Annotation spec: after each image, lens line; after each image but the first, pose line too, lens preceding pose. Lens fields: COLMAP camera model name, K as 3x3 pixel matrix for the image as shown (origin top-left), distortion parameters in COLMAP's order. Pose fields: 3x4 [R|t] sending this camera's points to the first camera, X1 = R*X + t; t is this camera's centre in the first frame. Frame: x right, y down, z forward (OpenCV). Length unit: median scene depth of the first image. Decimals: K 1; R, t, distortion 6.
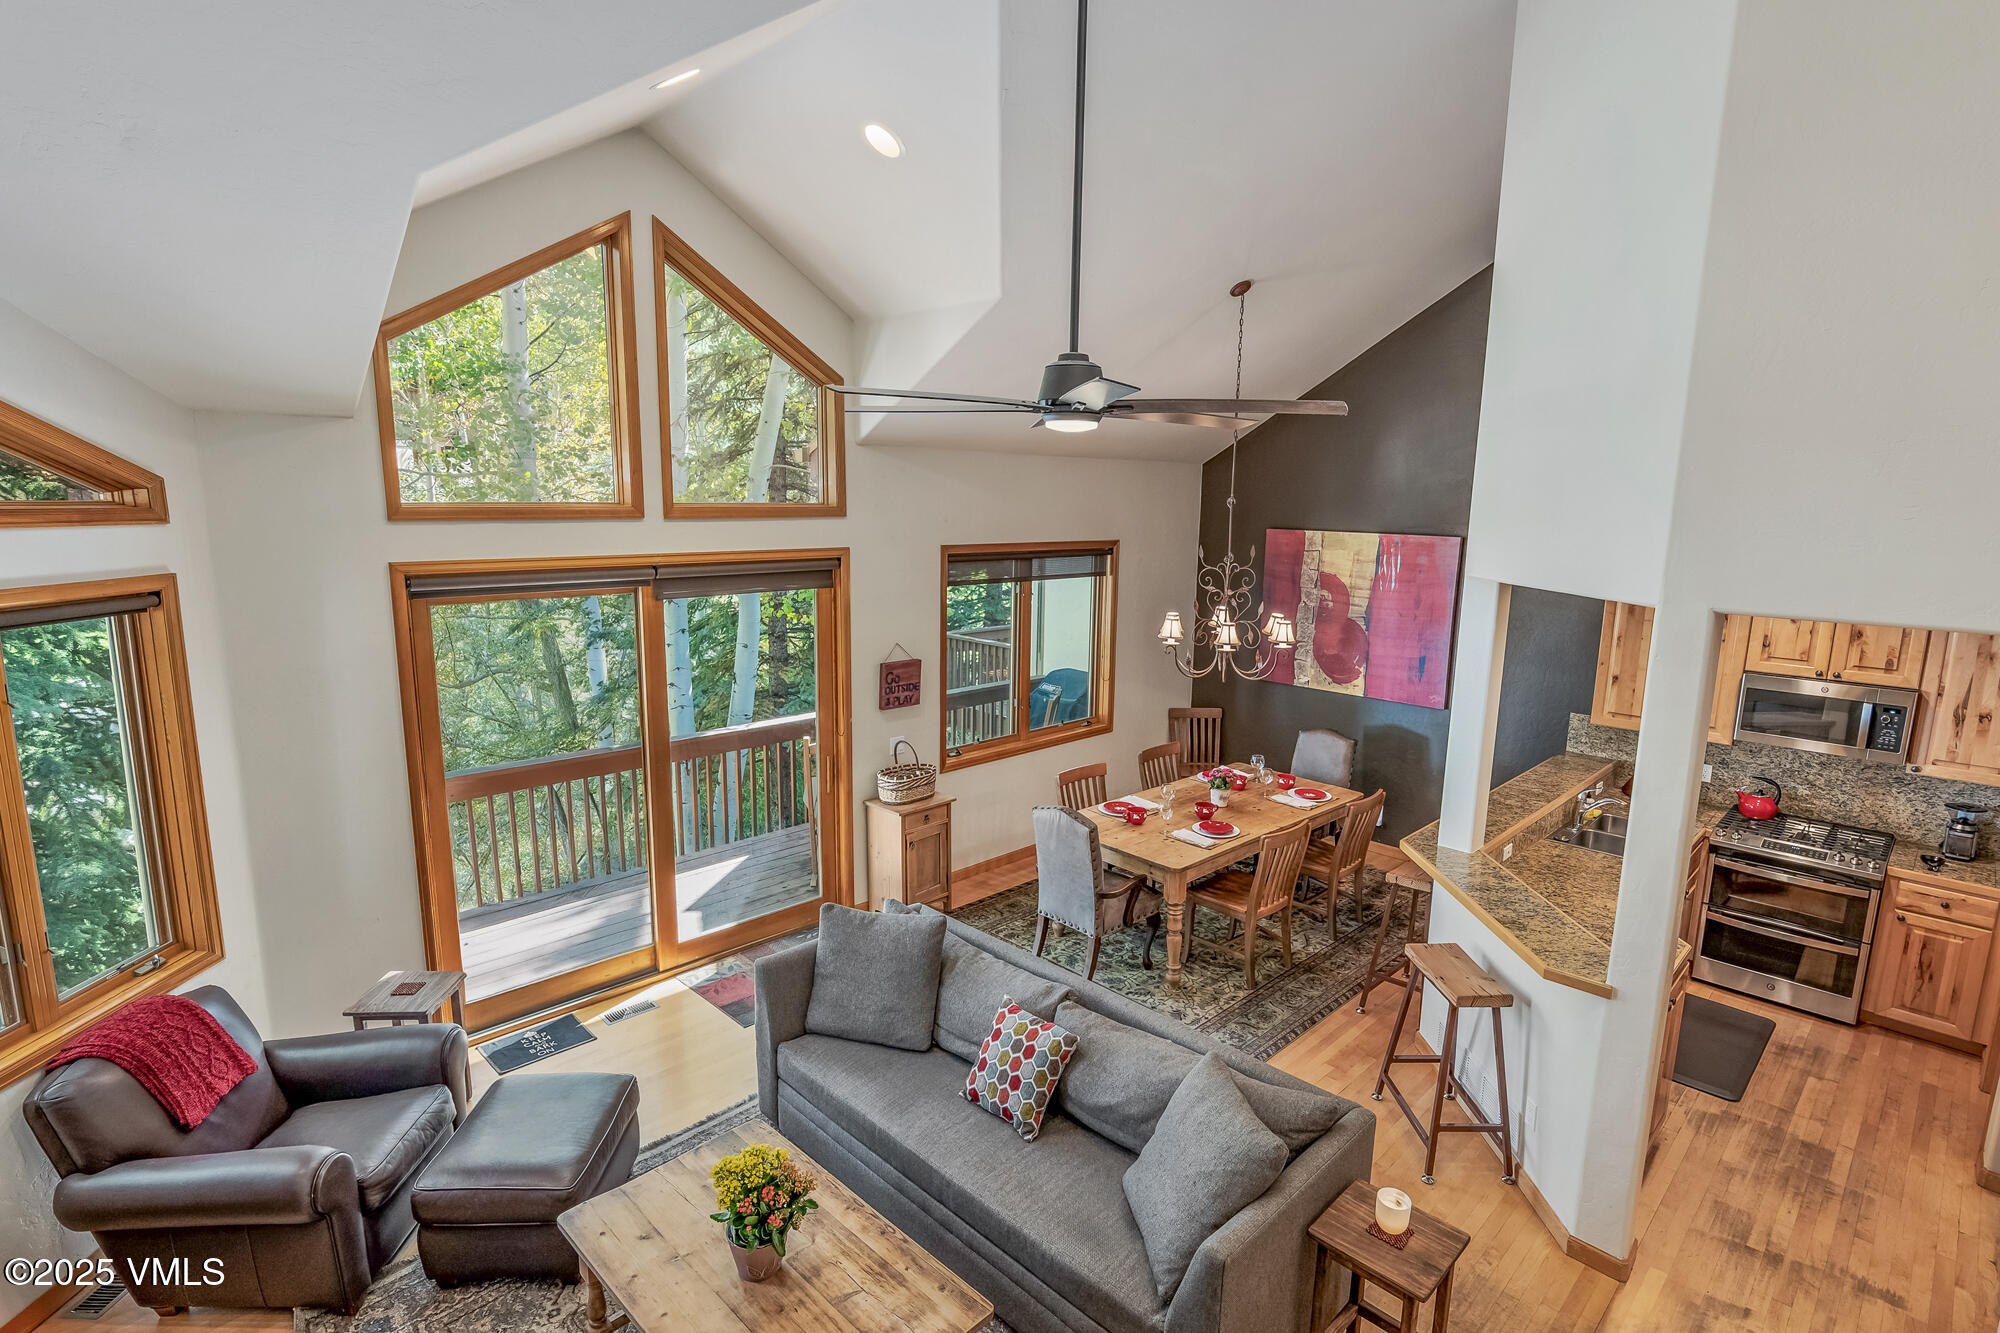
lens RADIAL K [[1005.5, 0, 1003.0], [0, 1005.5, 672.7], [0, 0, 1]] dist [-0.009510, 0.001693]
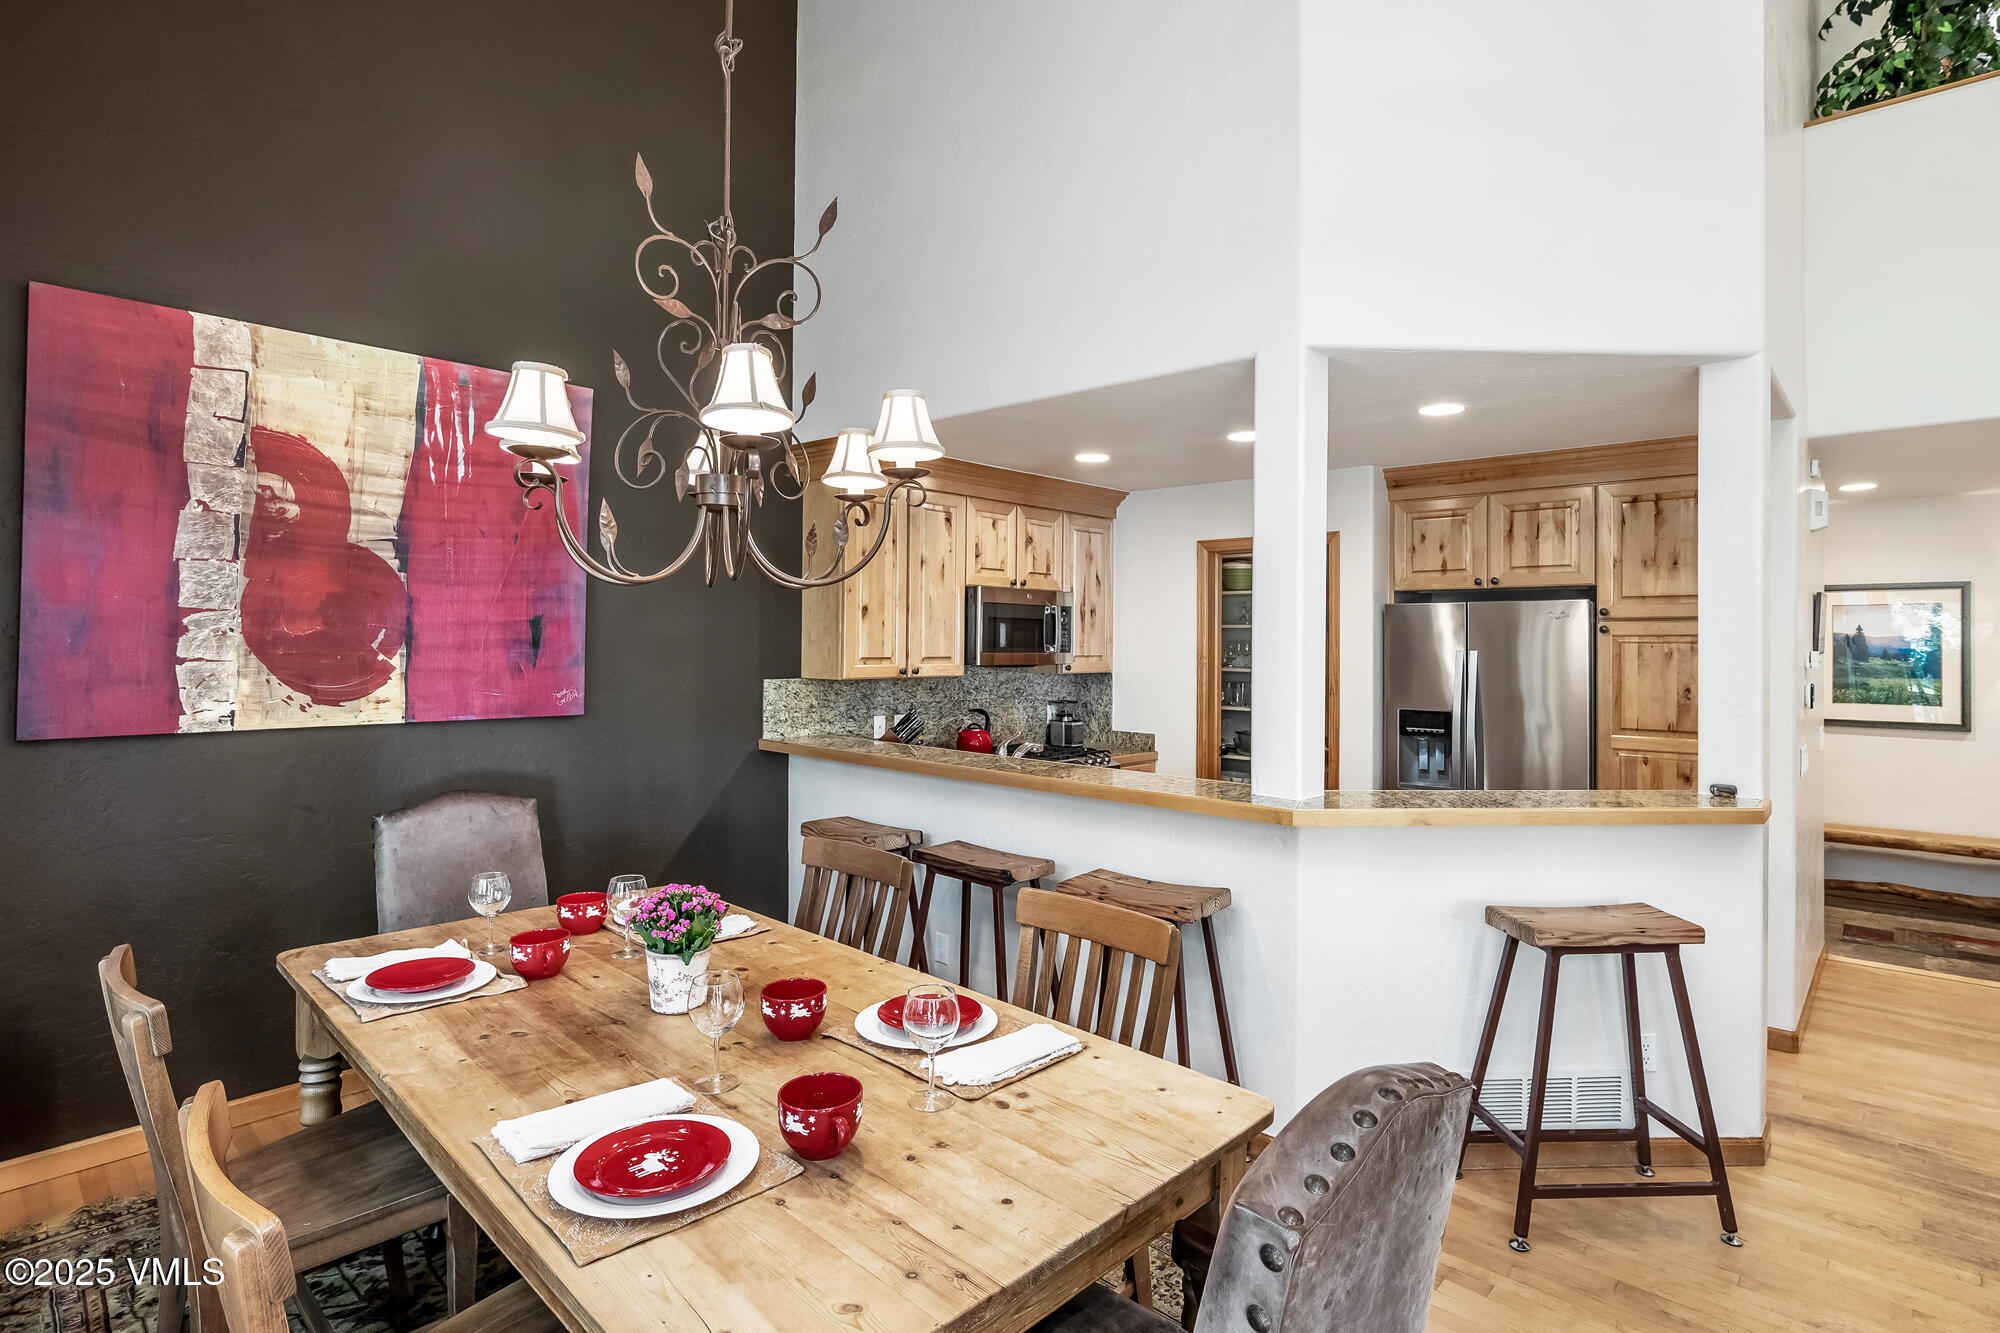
lens RADIAL K [[1005.5, 0, 1031.3], [0, 1005.5, 622.6], [0, 0, 1]] dist [-0.009510, 0.001693]
pose [[-0.047478, -0.000670, 0.998872, -0.090156], [0.170311, 0.985351, 0.008756, 0.023708], [-0.984246, 0.170535, -0.046669, 0.750687]]
